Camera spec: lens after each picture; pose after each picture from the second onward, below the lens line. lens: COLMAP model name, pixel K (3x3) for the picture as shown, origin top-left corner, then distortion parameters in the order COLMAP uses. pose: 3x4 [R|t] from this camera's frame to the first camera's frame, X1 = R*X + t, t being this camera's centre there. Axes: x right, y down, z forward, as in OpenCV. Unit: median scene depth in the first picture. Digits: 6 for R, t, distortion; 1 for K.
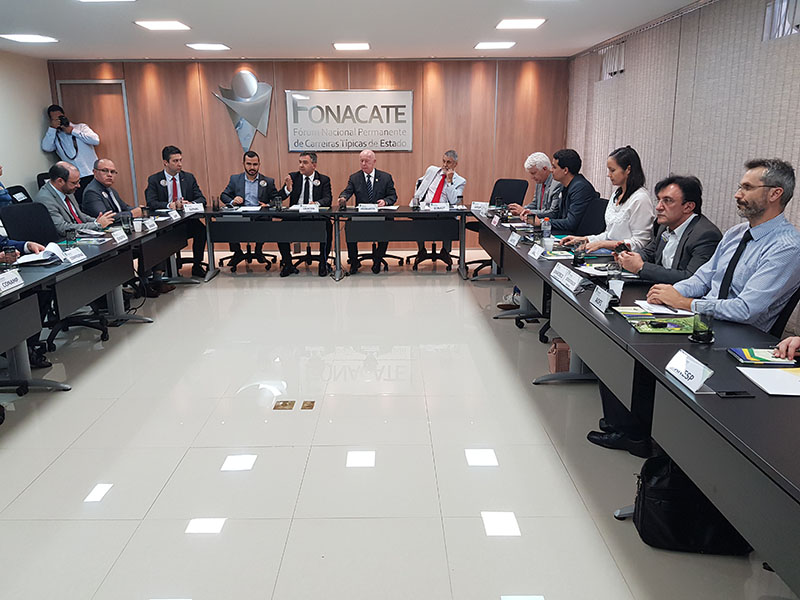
lens RADIAL K [[630.3, 0, 399.4], [0, 630.3, 297.3], [0, 0, 1]] dist [0.033998, -0.076219]
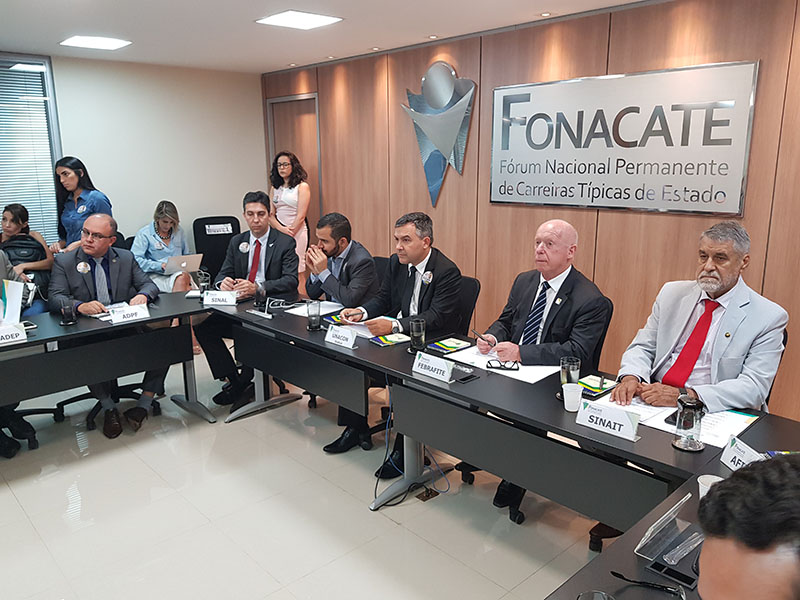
lens RADIAL K [[630.3, 0, 393.5], [0, 630.3, 296.2], [0, 0, 1]] dist [0.033998, -0.076219]
pose [[0.669266, 0.155630, -0.726541, 0.171803], [-0.178360, 0.982878, 0.046239, -0.165591], [0.721298, 0.098640, 0.685565, 0.592426]]
